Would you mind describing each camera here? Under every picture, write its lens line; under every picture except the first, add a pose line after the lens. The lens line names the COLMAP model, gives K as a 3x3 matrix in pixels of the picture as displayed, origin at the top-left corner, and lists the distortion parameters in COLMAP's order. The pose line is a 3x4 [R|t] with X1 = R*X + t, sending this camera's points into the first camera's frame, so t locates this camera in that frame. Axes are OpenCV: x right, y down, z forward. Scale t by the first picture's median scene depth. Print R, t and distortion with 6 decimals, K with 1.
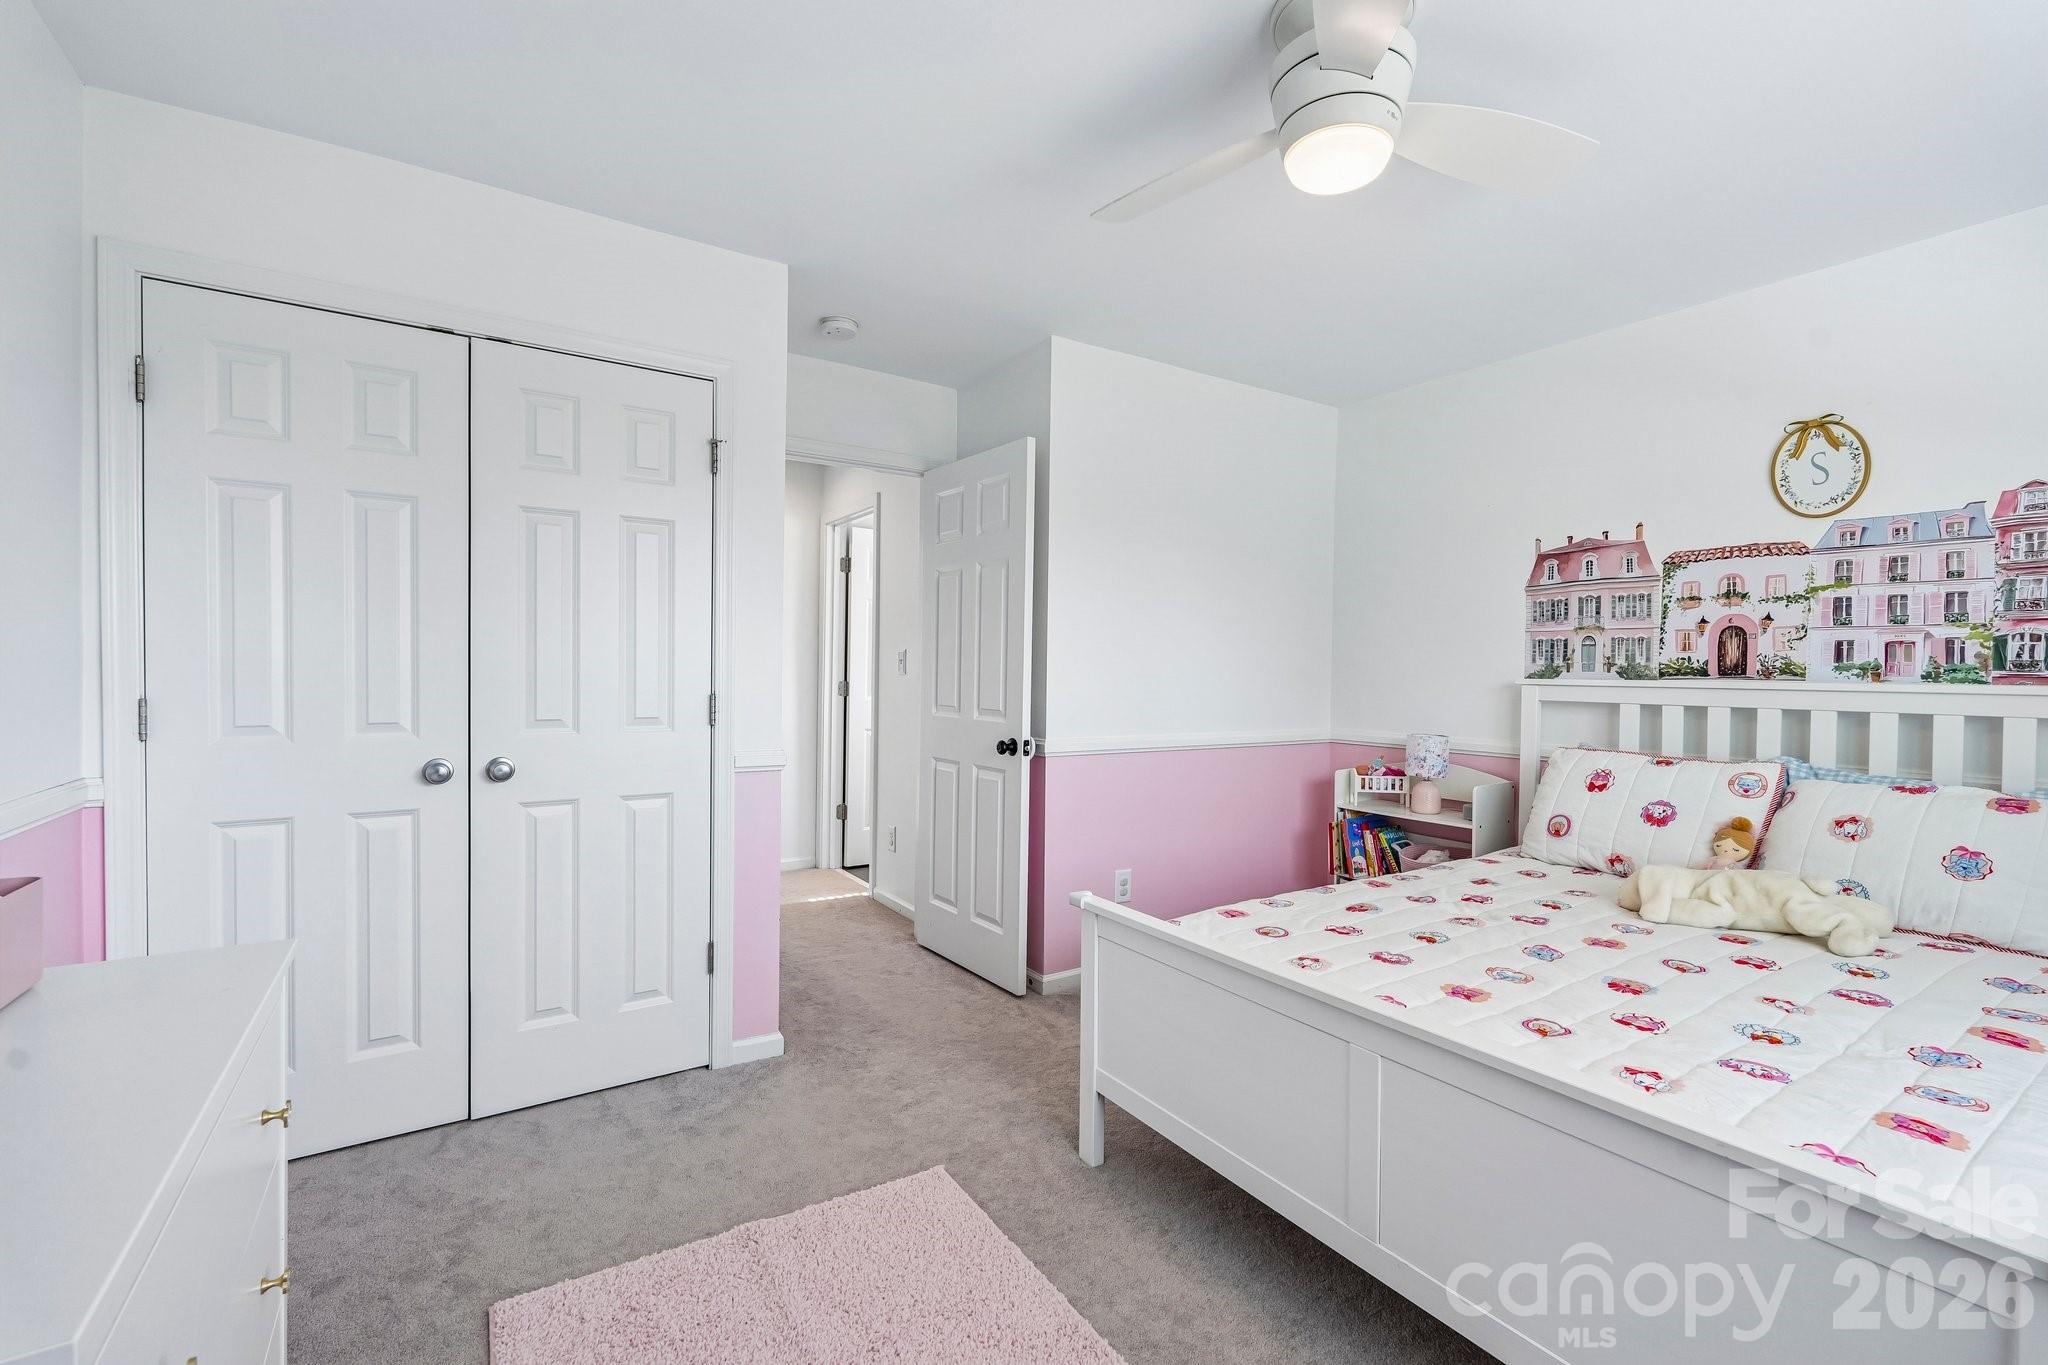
lens RADIAL K [[890.9, 0, 1029.1], [0, 890.9, 695.0], [0, 0, 1]] dist [-0.001214, -0.000451]
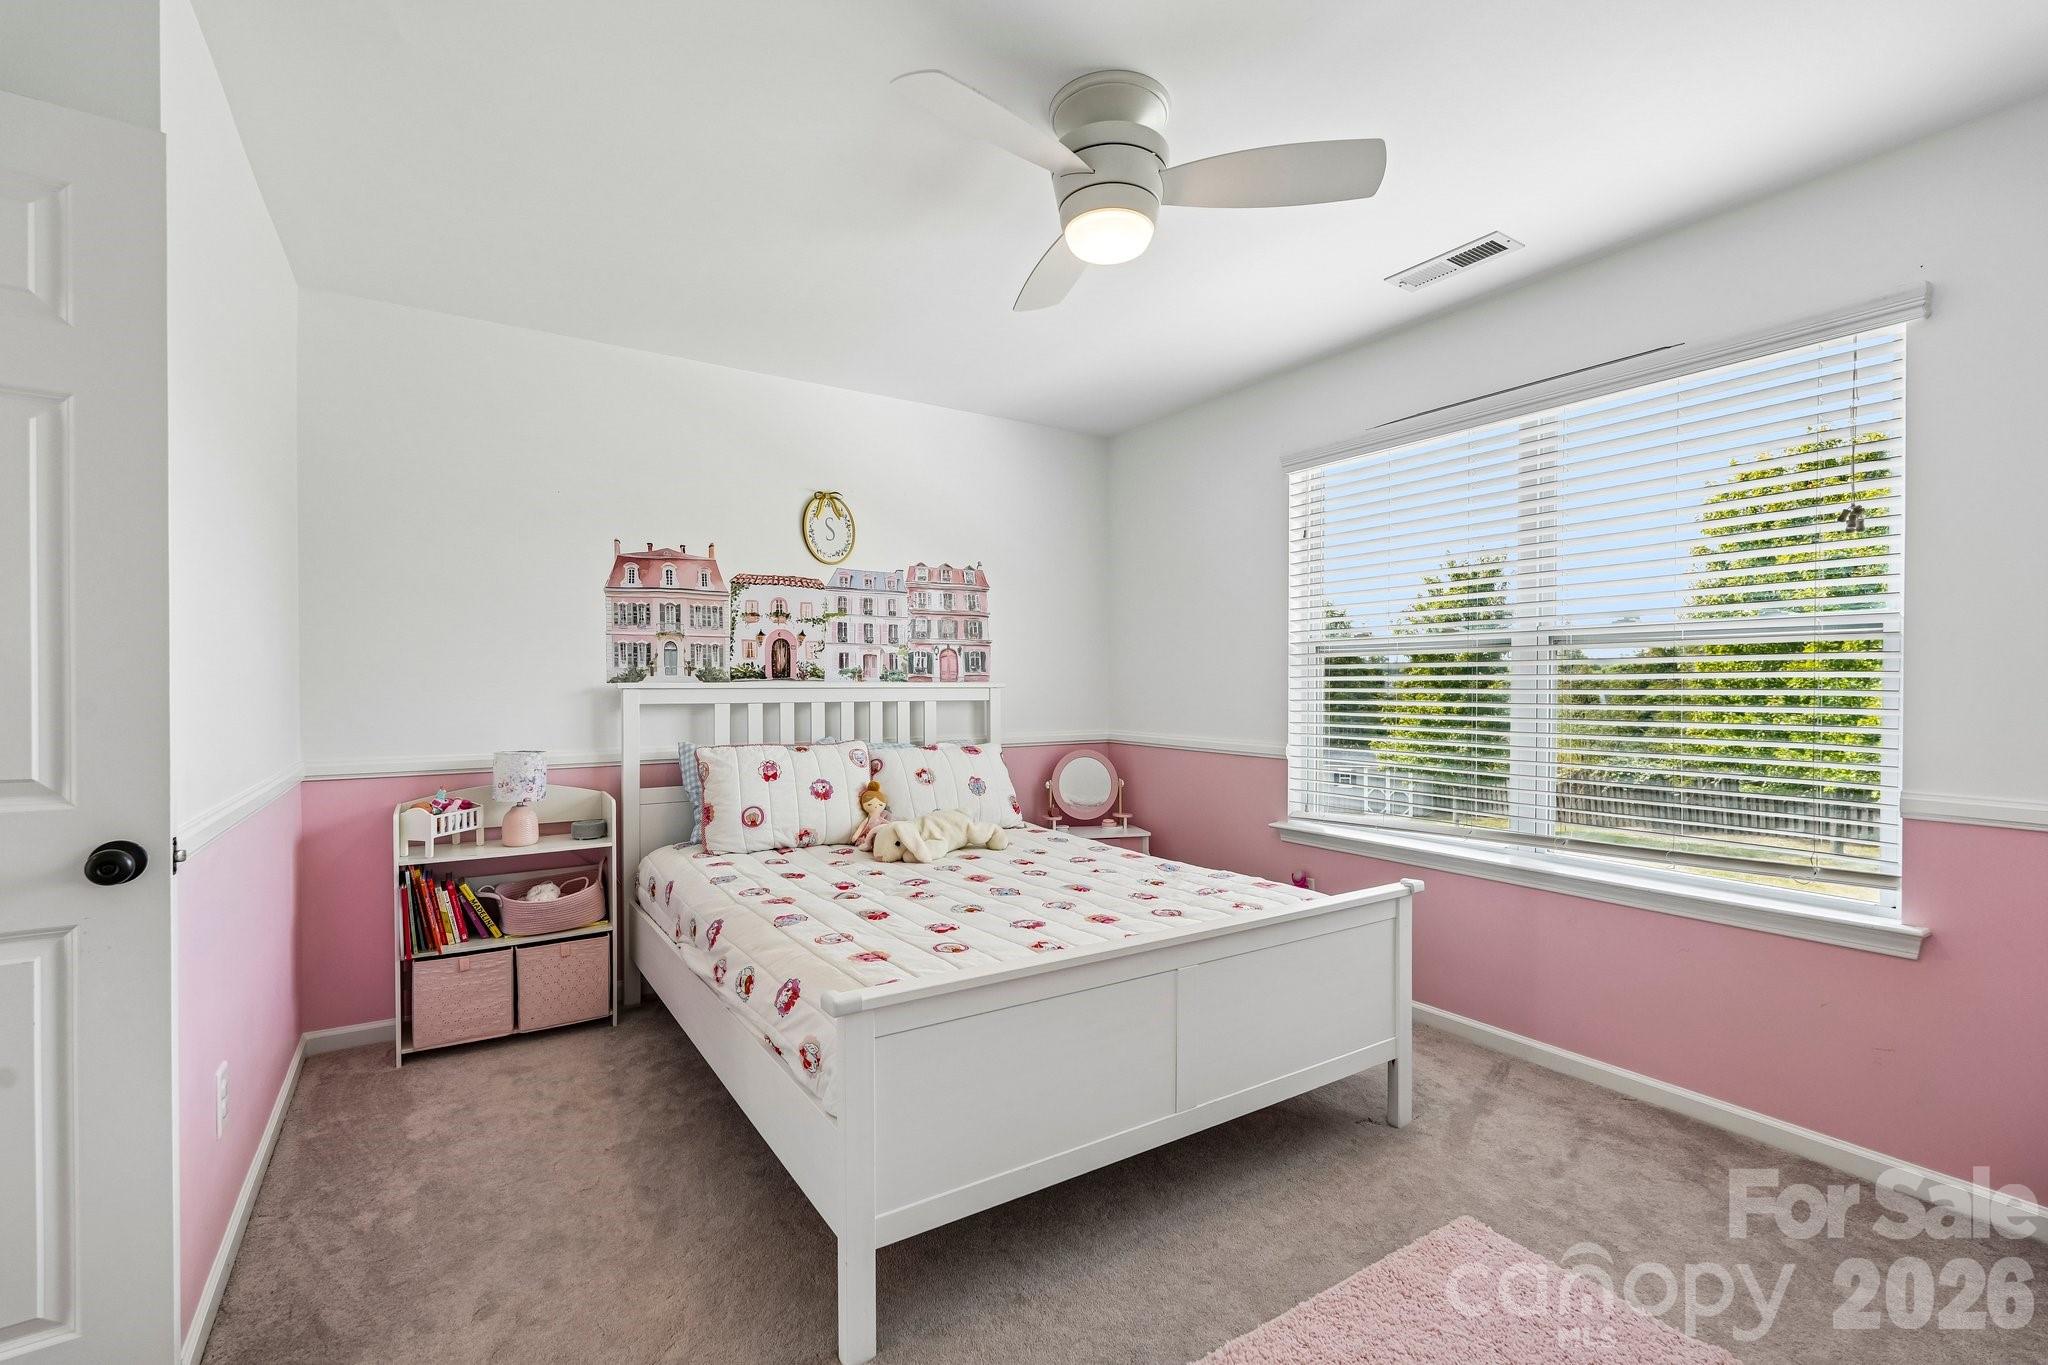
lens RADIAL K [[890.9, 0, 1029.1], [0, 890.9, 695.0], [0, 0, 1]] dist [-0.001214, -0.000451]
pose [[0.000591, -0.025137, 0.999684, -0.488001], [0.029400, 0.999252, 0.025109, -0.019188], [-0.999568, 0.029376, 0.001330, 0.655480]]
